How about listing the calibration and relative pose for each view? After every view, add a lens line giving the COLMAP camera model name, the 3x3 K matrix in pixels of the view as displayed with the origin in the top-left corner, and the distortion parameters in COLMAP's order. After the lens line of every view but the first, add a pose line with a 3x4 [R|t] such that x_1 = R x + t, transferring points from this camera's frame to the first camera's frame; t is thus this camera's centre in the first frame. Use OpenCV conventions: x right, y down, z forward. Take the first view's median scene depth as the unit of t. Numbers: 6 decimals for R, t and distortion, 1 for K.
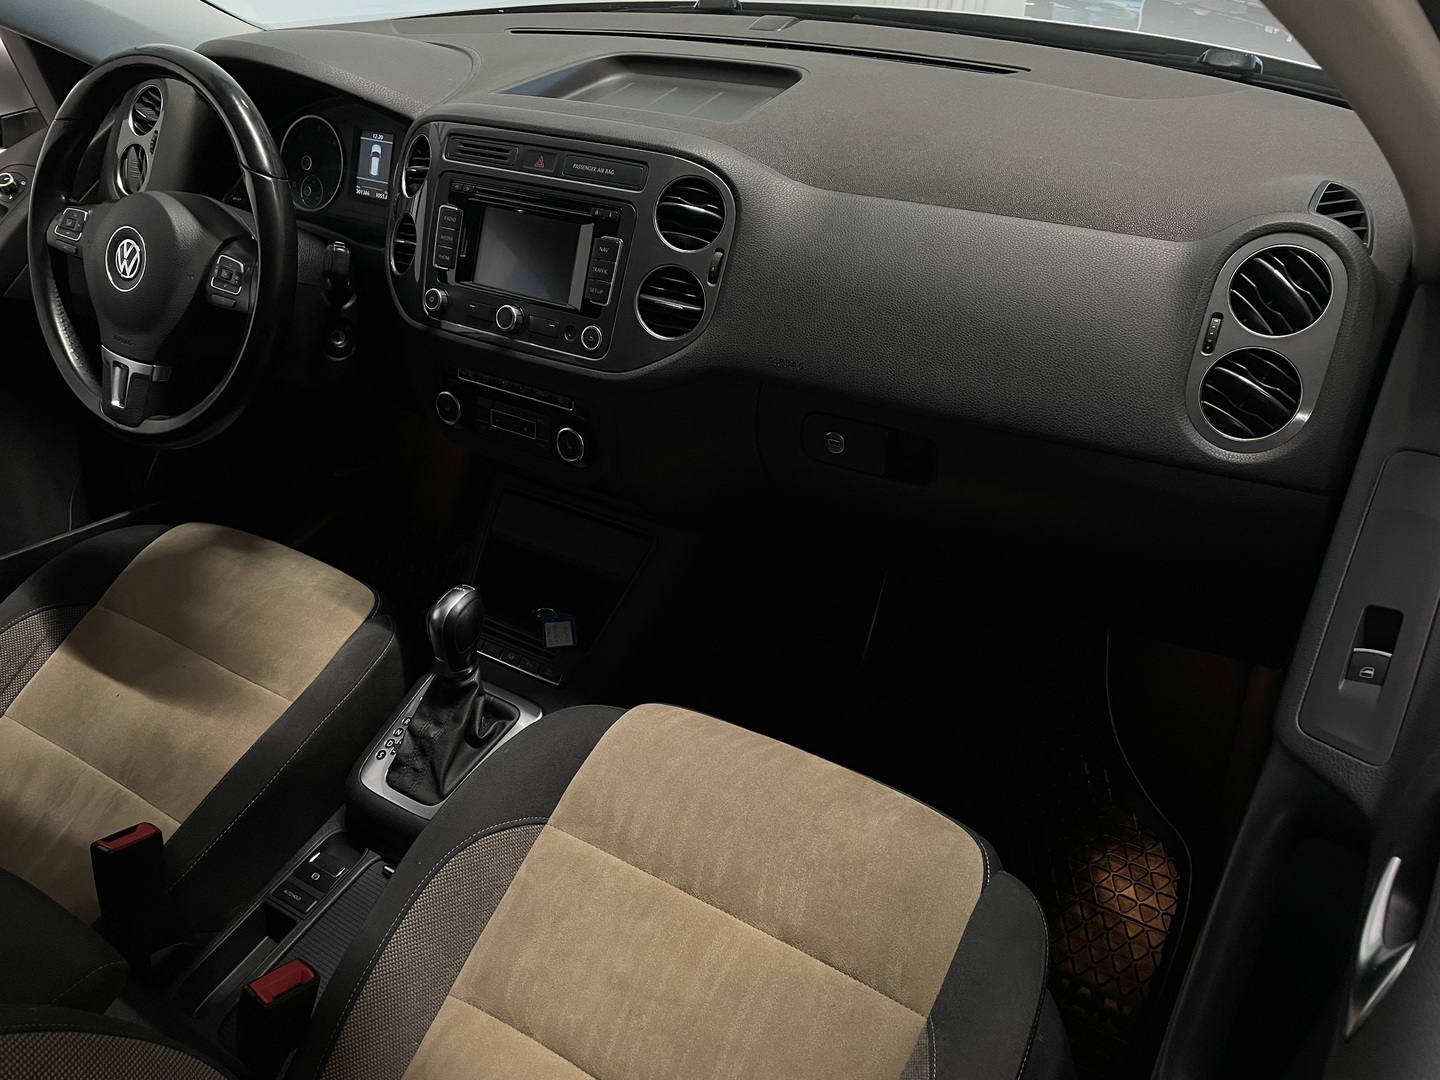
lens RADIAL K [[1086.4, 0, 730.1], [0, 1086.4, 544.8], [0, 0, 1]] dist [0.062798, -0.095060]
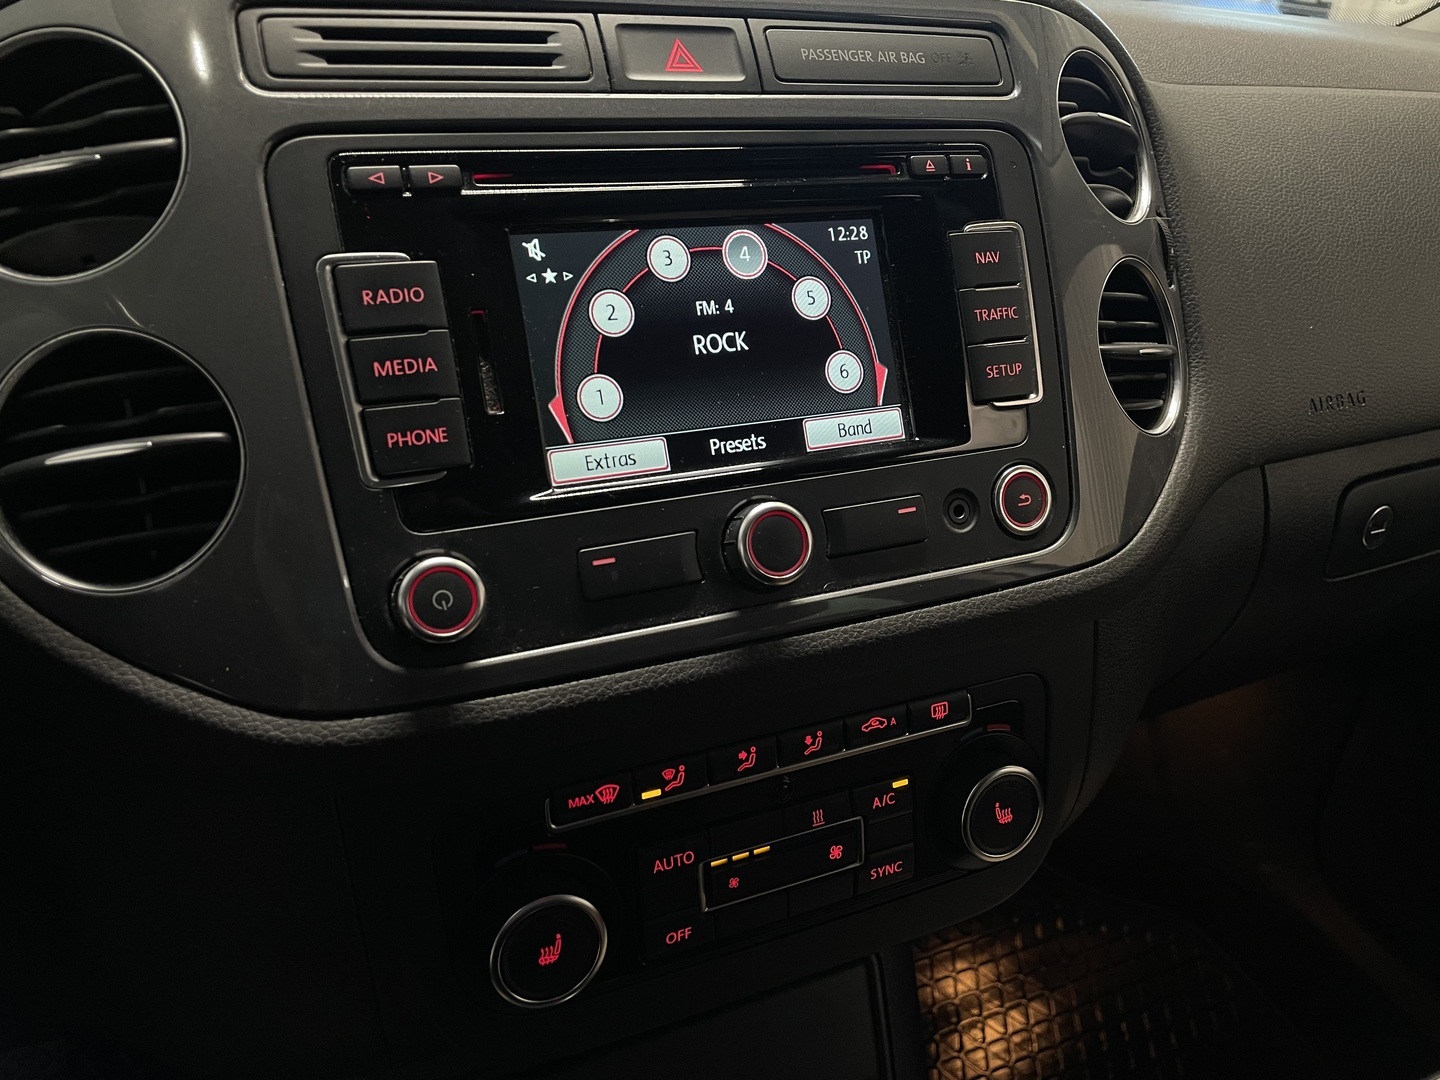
lens RADIAL K [[1086.4, 0, 717.4], [0, 1086.4, 534.3], [0, 0, 1]] dist [0.062798, -0.095060]
pose [[0.555635, -0.308724, 0.771984, -0.435848], [0.429284, 0.901693, 0.051620, -0.226385], [-0.712029, 0.302718, 0.633543, 0.796682]]
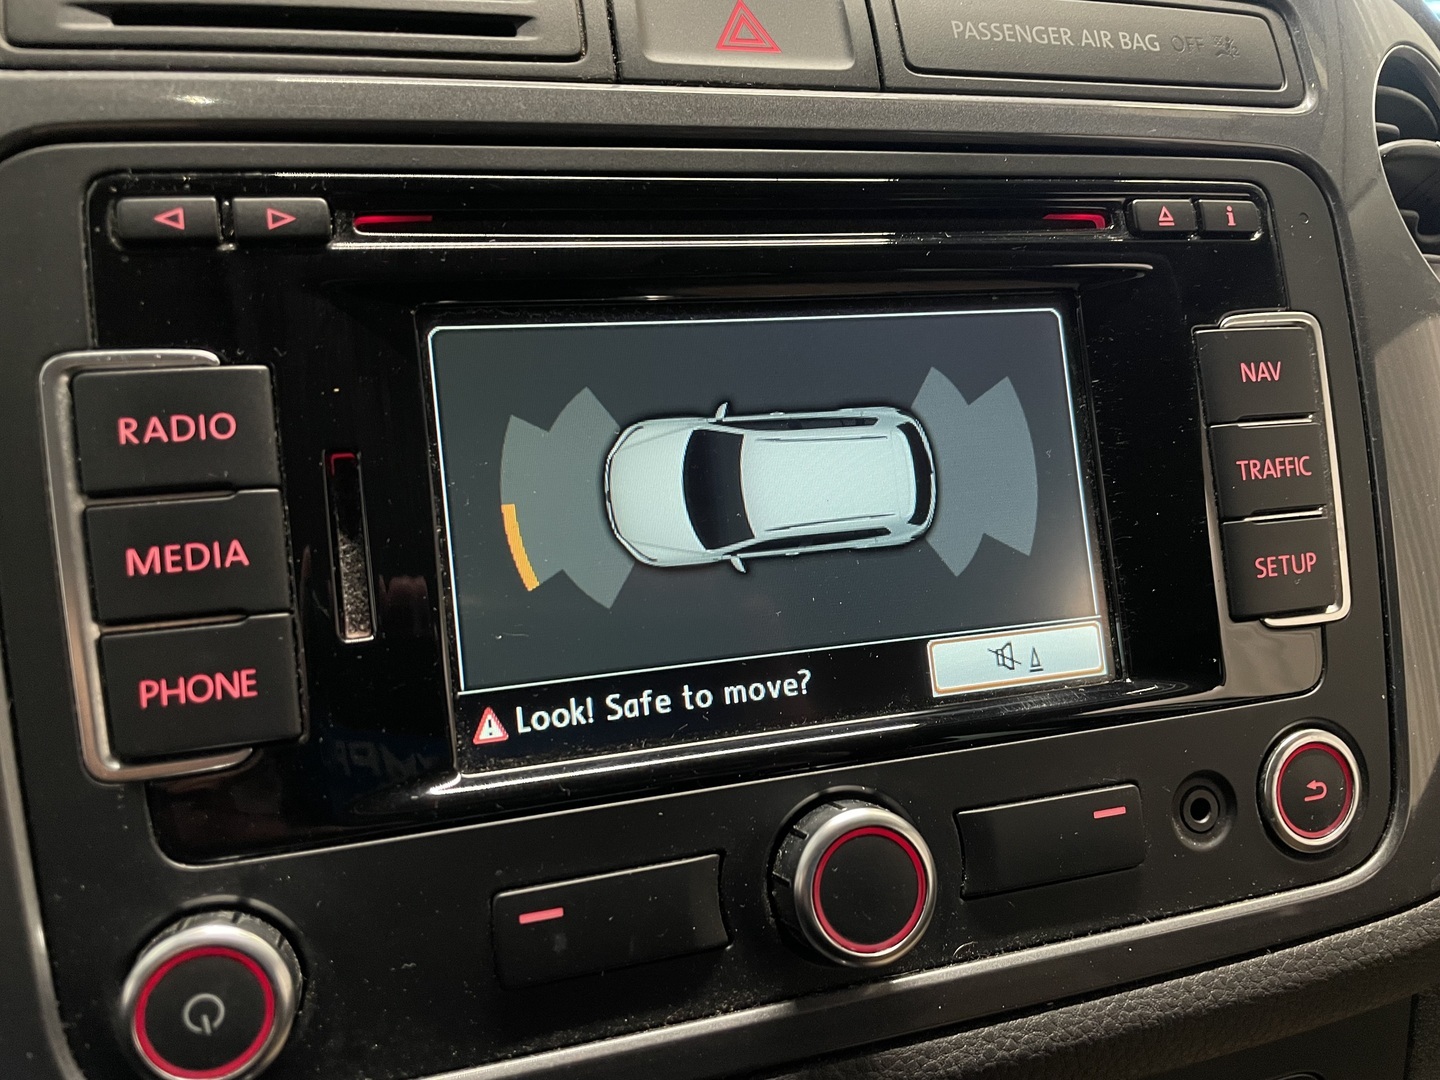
lens RADIAL K [[1086.4, 0, 718.7], [0, 1086.4, 538.7], [0, 0, 1]] dist [0.062798, -0.095060]
pose [[0.657492, -0.238309, 0.714782, -0.317457], [0.383260, 0.922545, -0.044964, -0.250743], [-0.648704, 0.303511, 0.697900, 0.858832]]
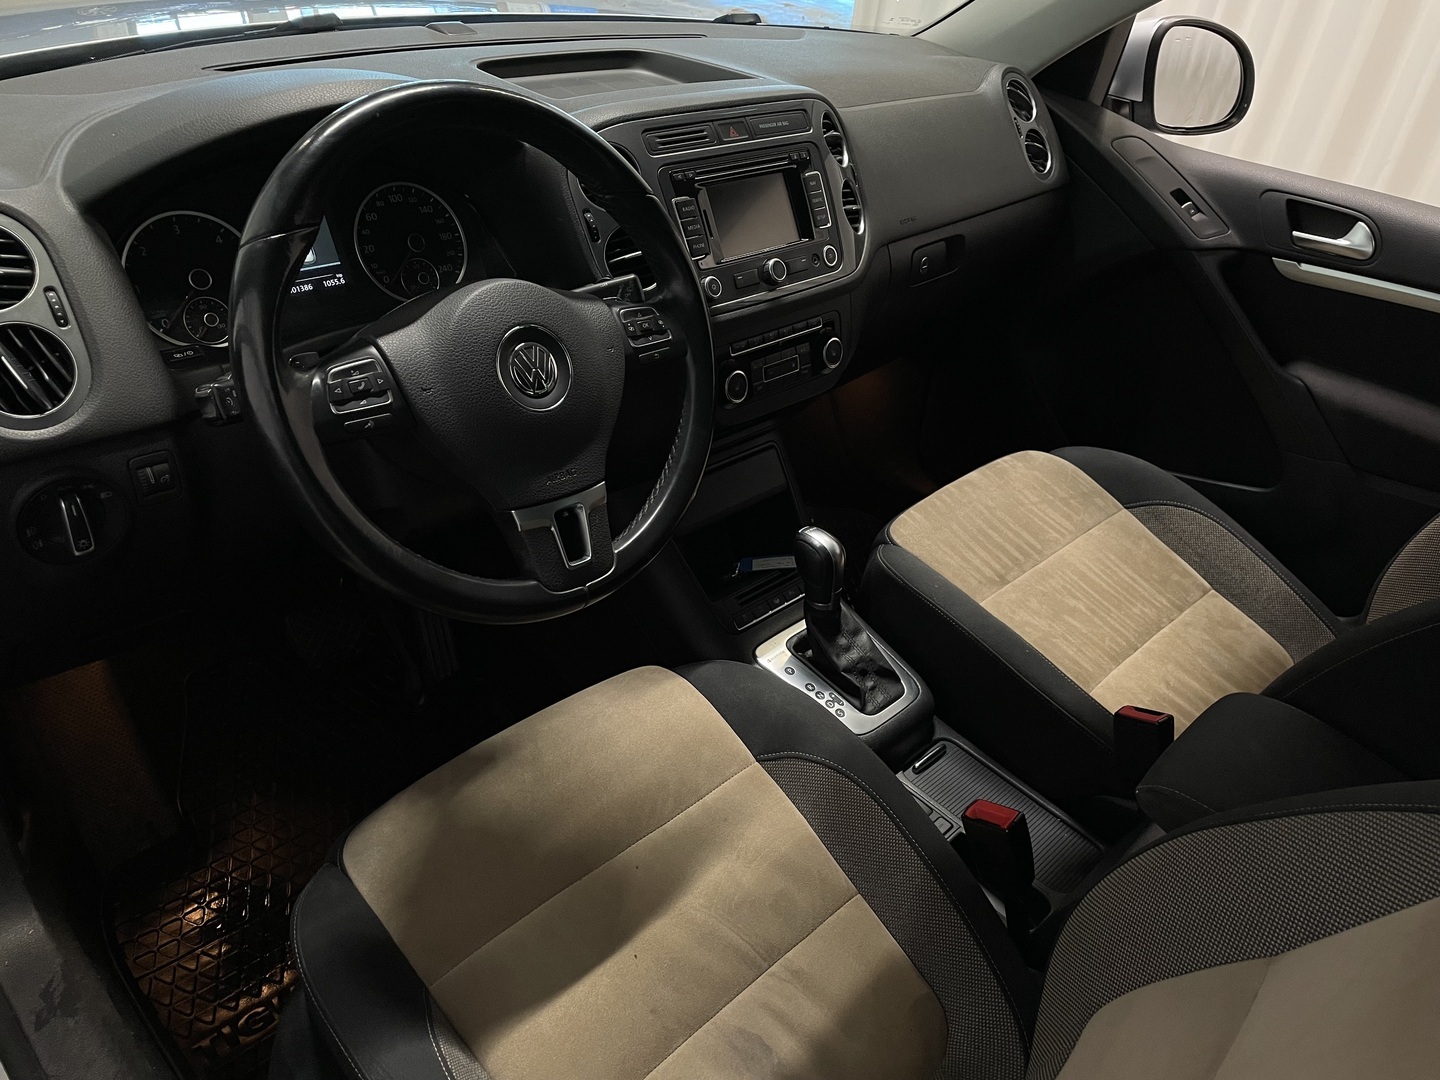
lens RADIAL K [[1086.4, 0, 728.4], [0, 1086.4, 549.1], [0, 0, 1]] dist [0.062798, -0.095060]
pose [[0.220148, -0.472405, 0.853445, -1.268702], [0.502343, 0.804880, 0.315942, -0.346233], [-0.836174, 0.359168, 0.414502, 0.664181]]
